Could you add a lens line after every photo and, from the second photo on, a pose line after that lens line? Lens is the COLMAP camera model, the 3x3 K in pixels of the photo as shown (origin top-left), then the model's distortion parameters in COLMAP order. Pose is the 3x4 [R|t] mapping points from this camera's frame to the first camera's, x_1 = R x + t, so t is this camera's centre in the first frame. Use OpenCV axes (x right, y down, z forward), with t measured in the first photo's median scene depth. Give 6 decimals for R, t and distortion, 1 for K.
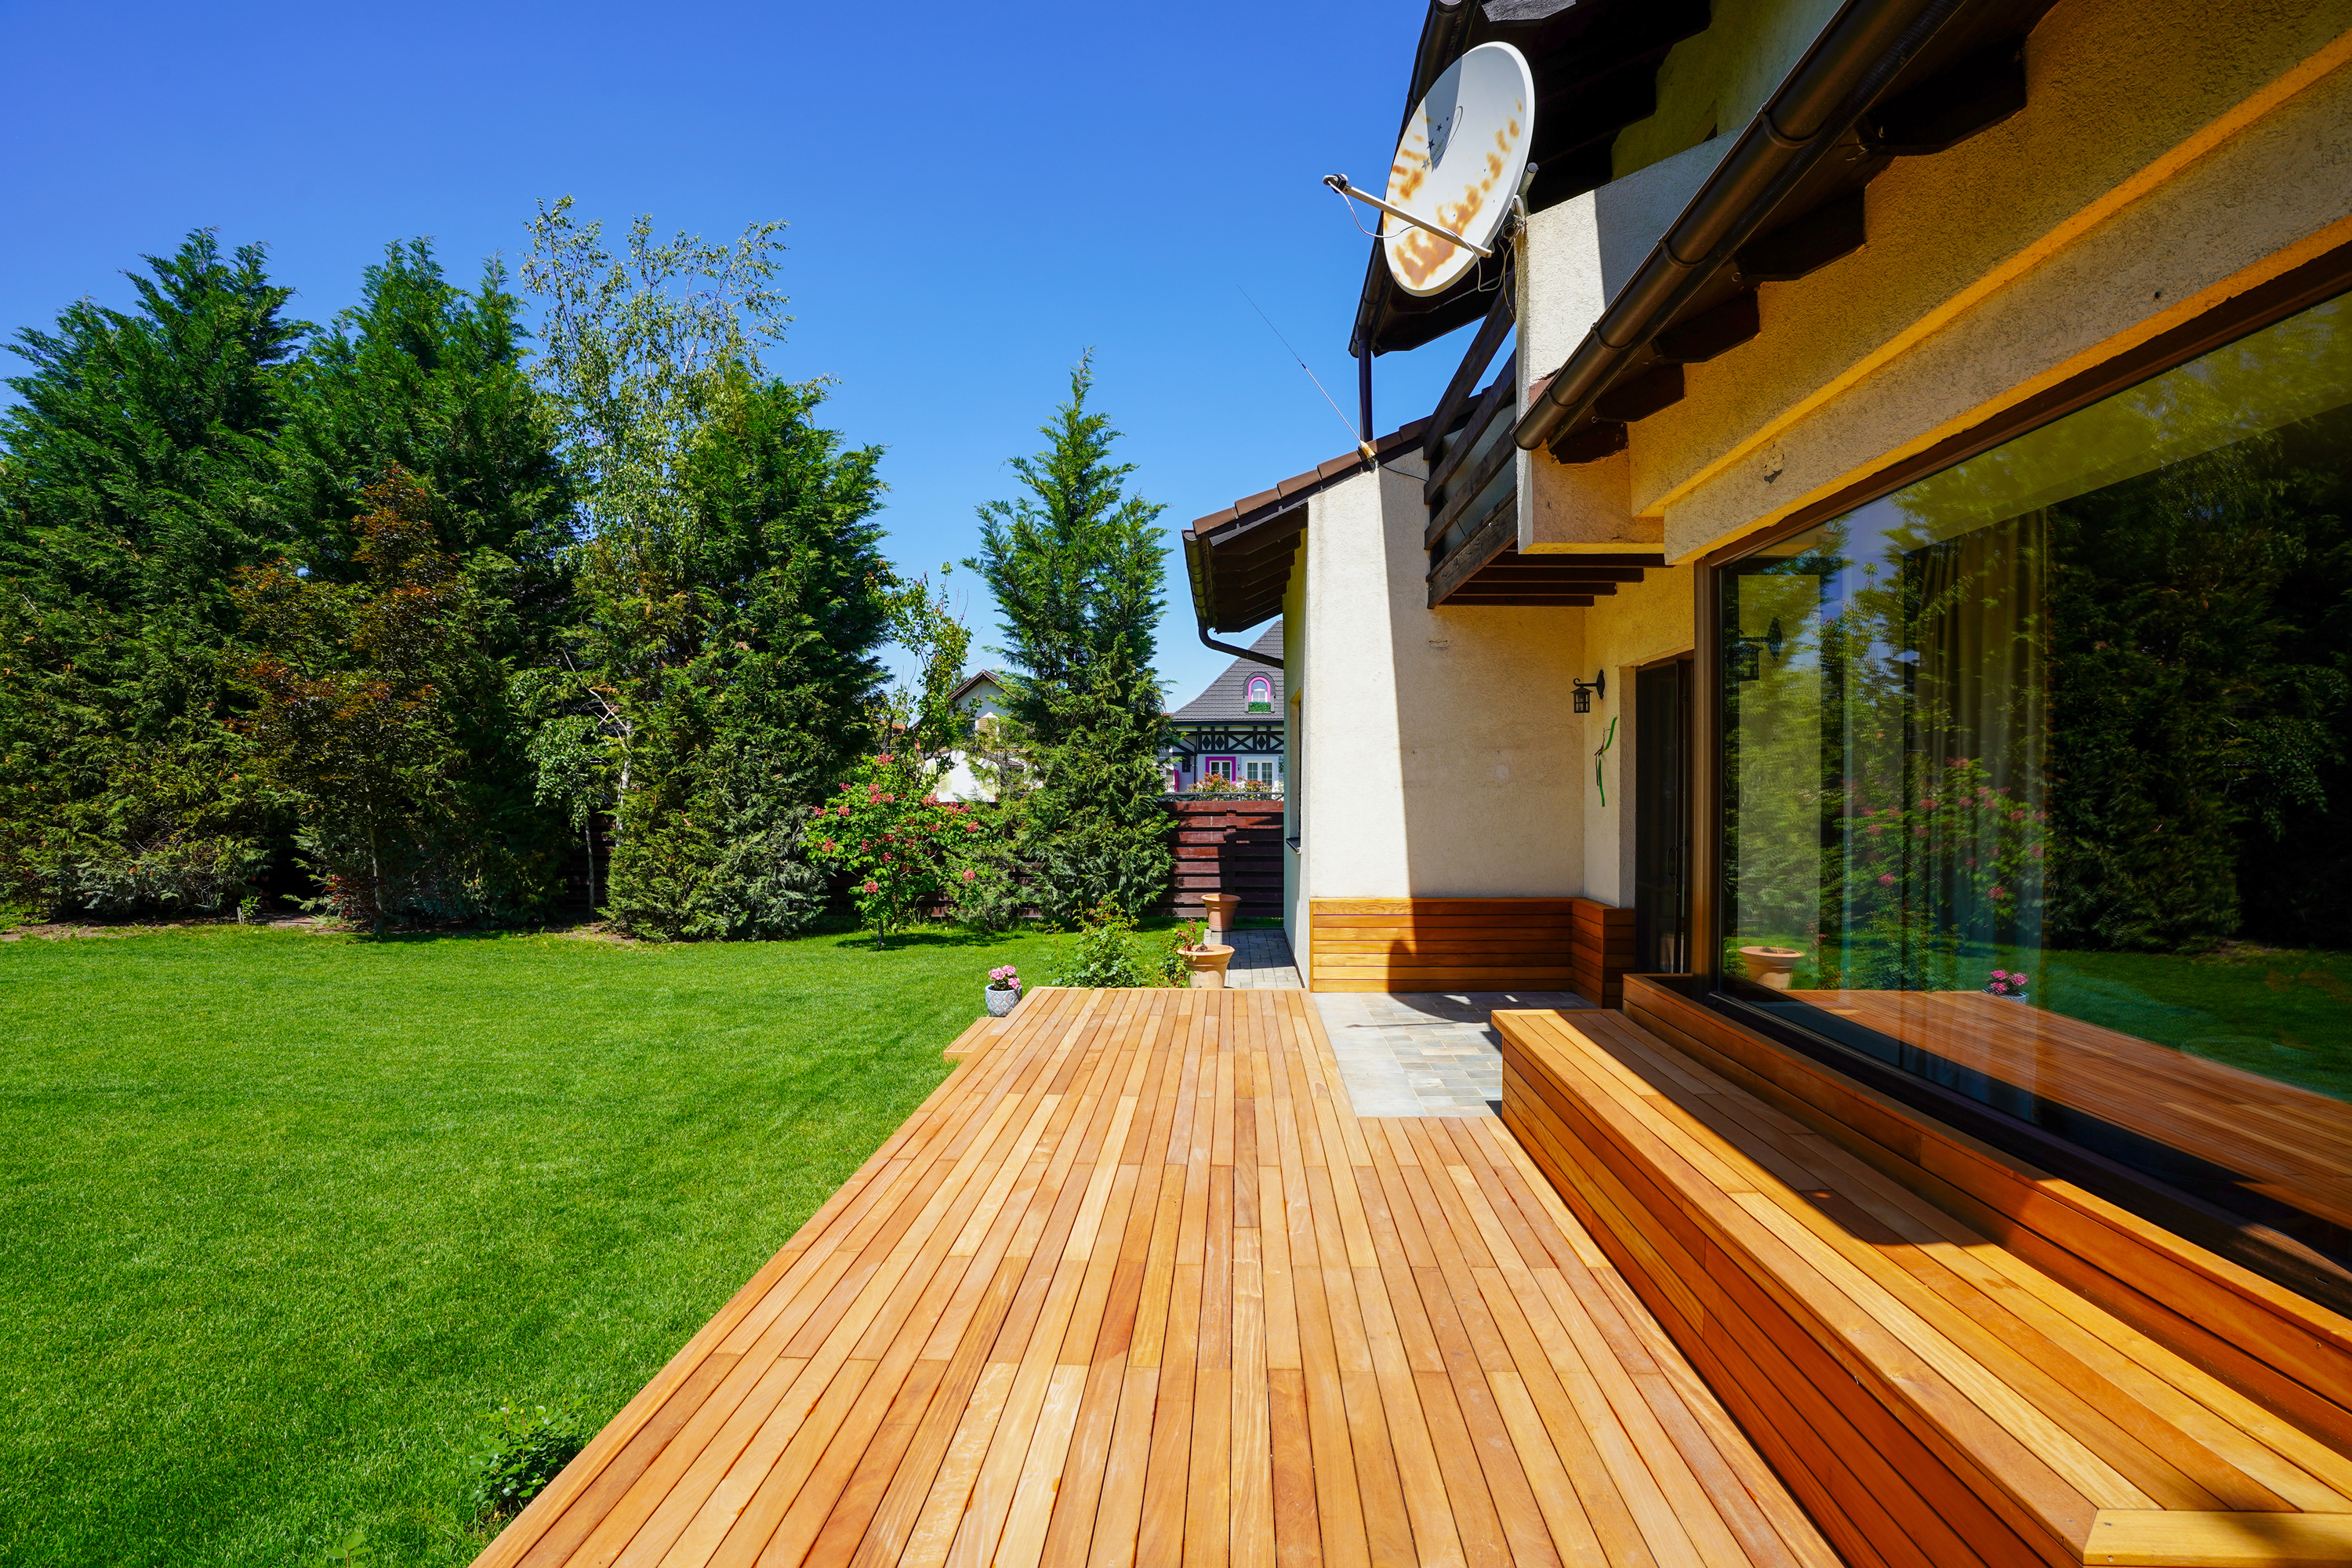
lens RADIAL K [[1086.6, 0, 1179.9], [0, 1086.6, 785.8], [0, 0, 1]] dist [-0.063021, 0.019298]
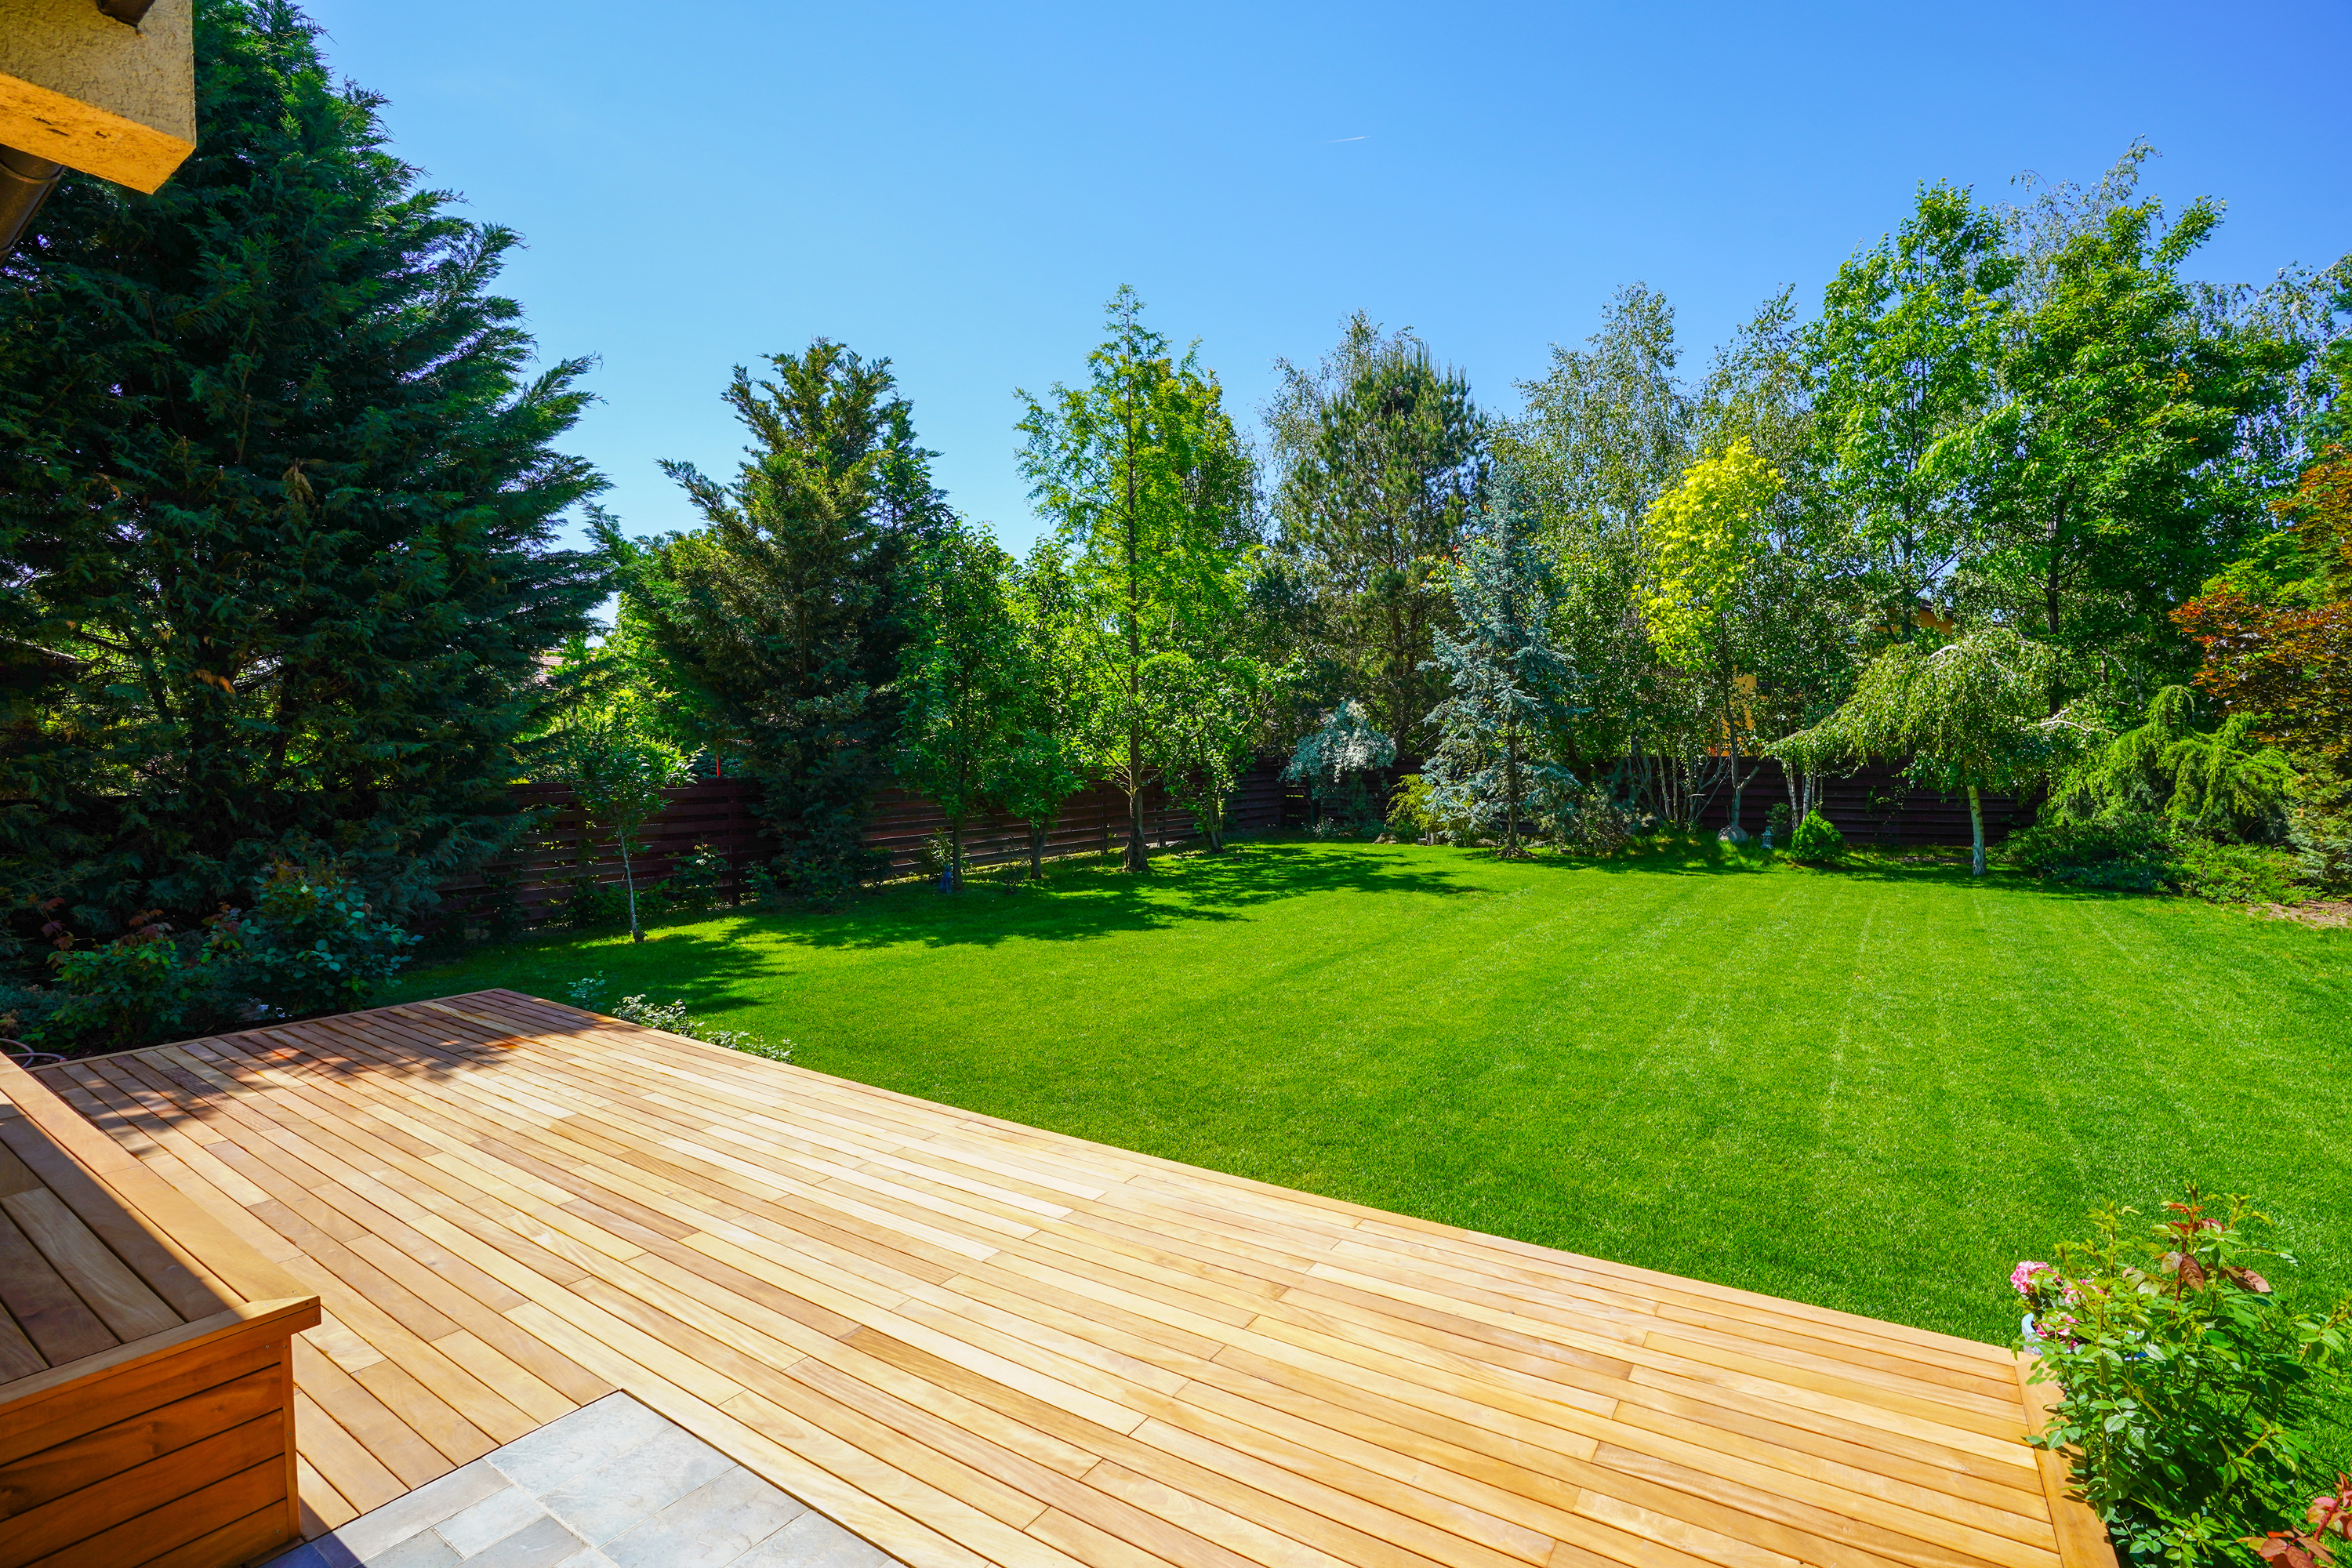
lens RADIAL K [[1086.6, 0, 1179.6], [0, 1086.6, 777.0], [0, 0, 1]] dist [-0.063021, 0.019298]
pose [[-0.506055, 0.026804, -0.862085, 0.295818], [0.006405, 0.999606, 0.027320, -0.011485], [0.862477, 0.008304, -0.506027, 0.944058]]
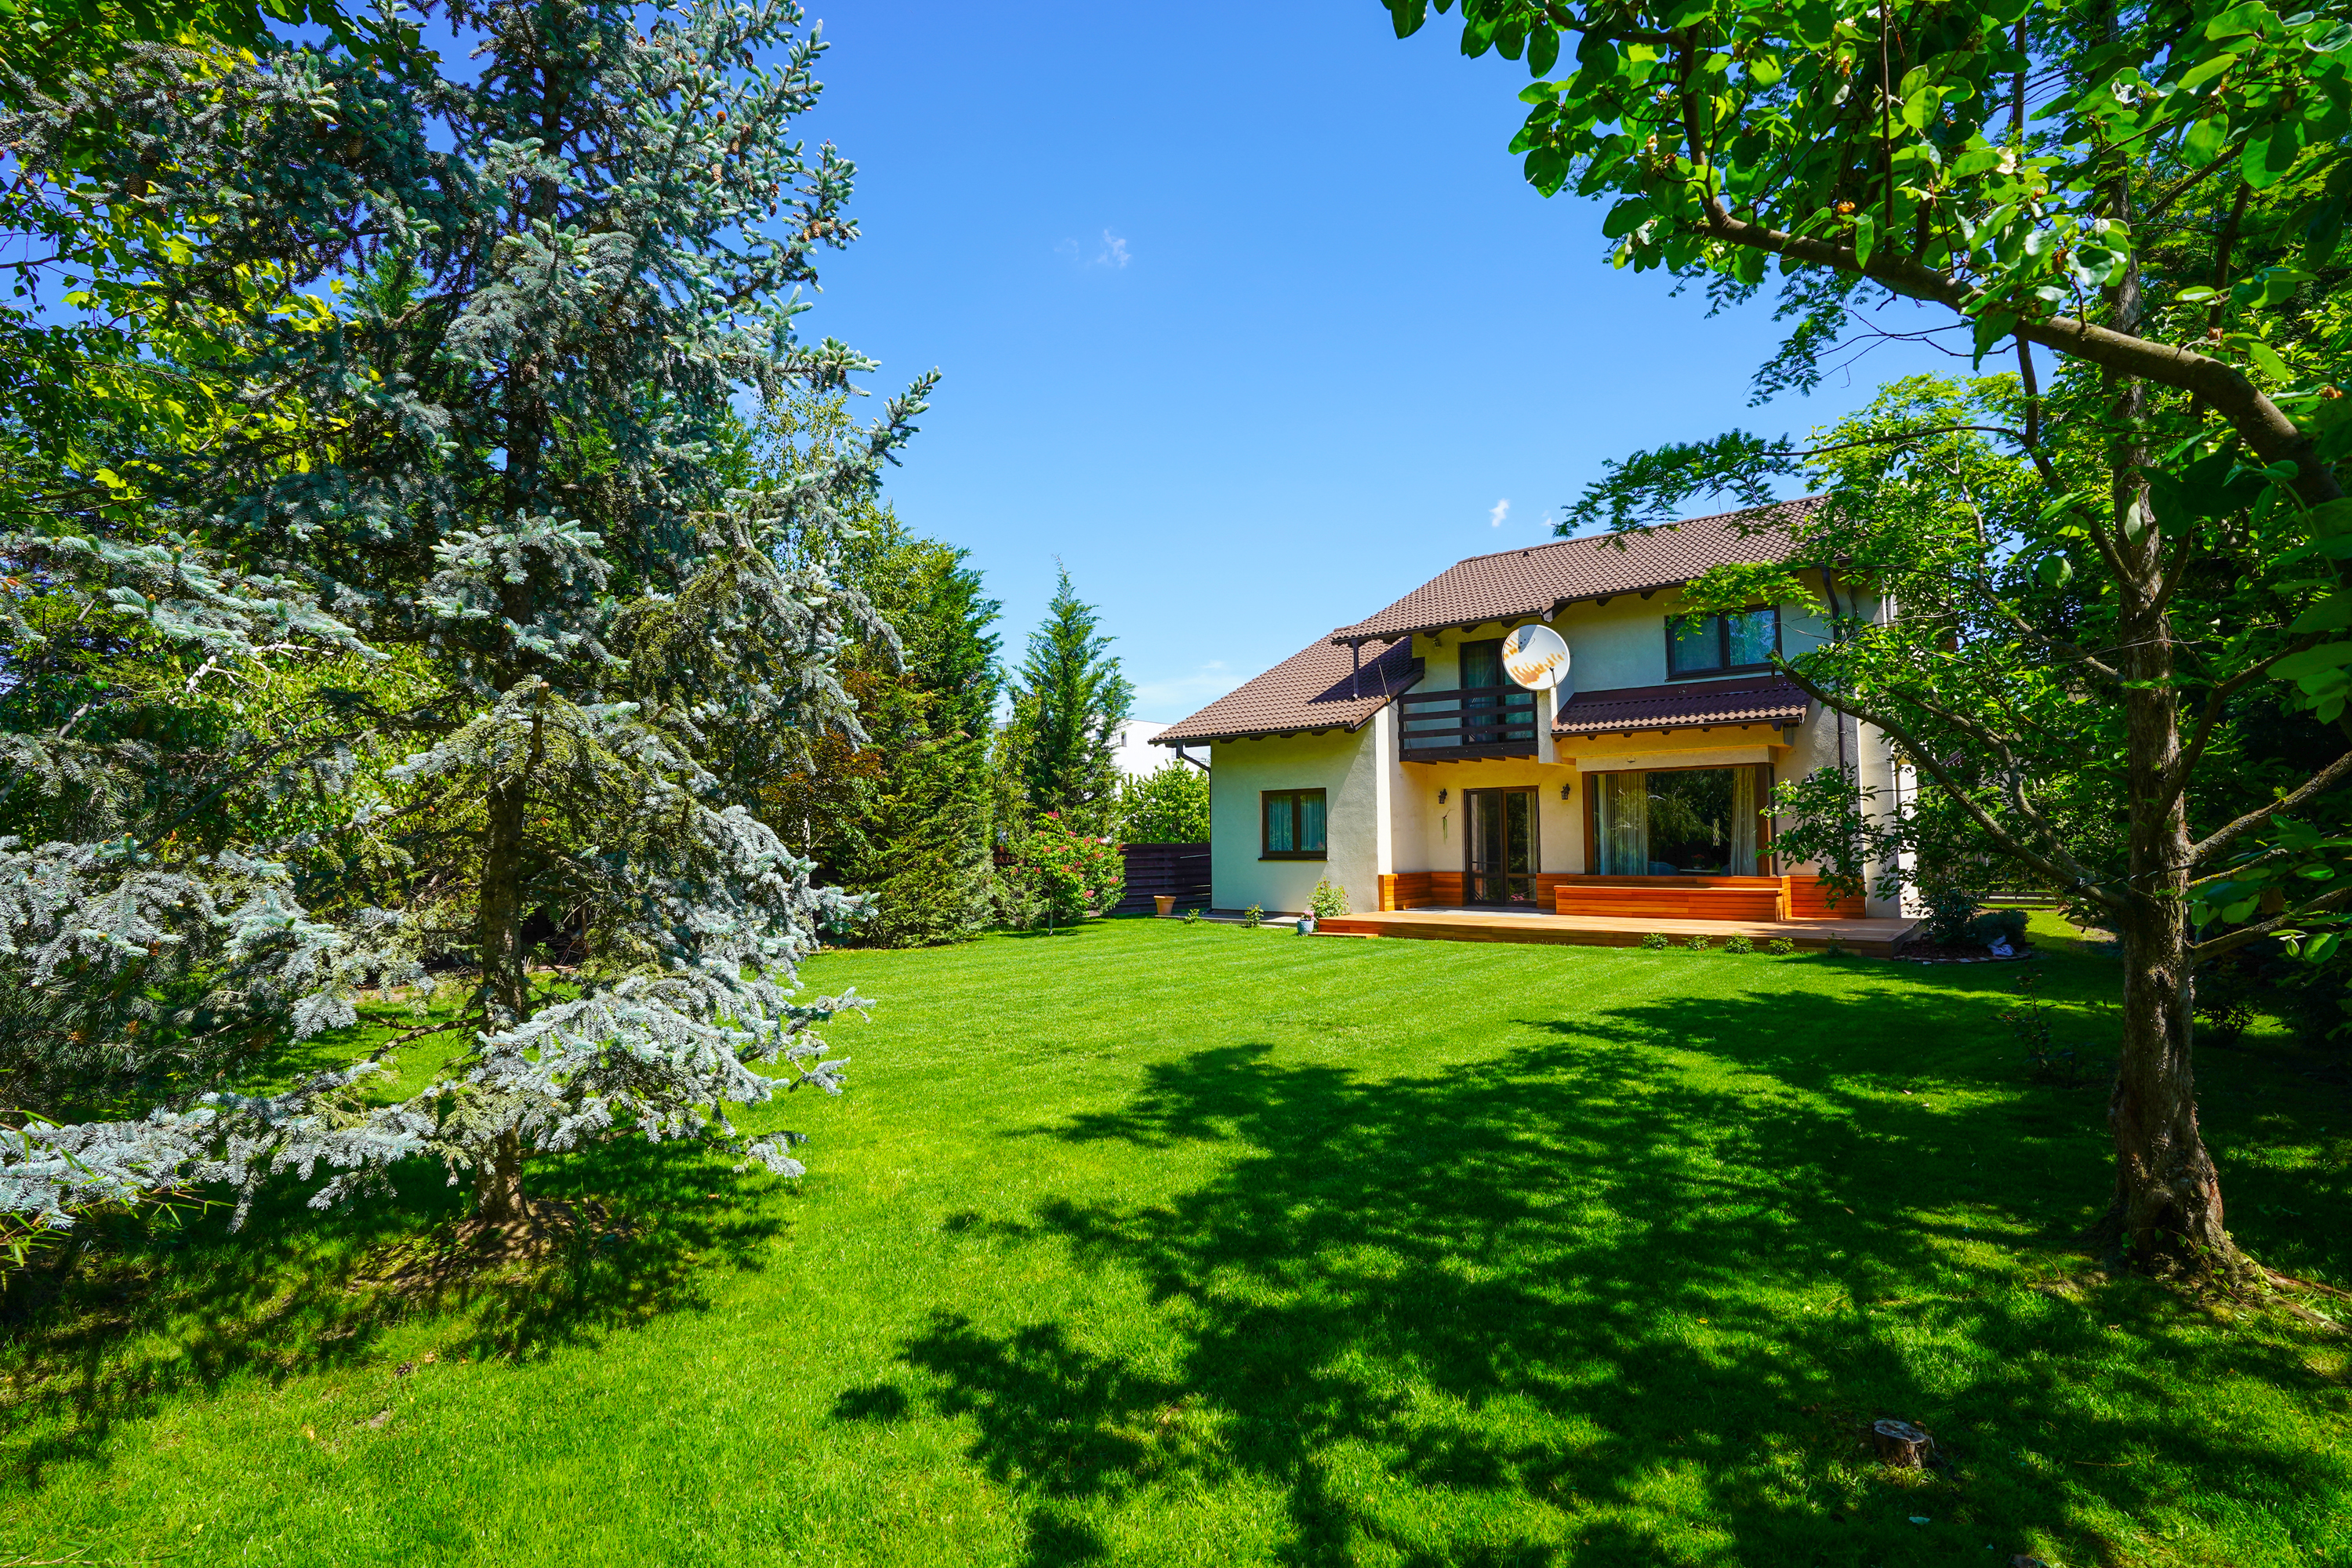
lens RADIAL K [[1086.6, 0, 1179.1], [0, 1086.6, 794.9], [0, 0, 1]] dist [-0.063021, 0.019298]
pose [[0.604463, 0.037483, 0.795751, -2.159943], [0.006735, 0.998616, -0.052155, 0.048452], [-0.796604, 0.036885, 0.603375, -0.150656]]
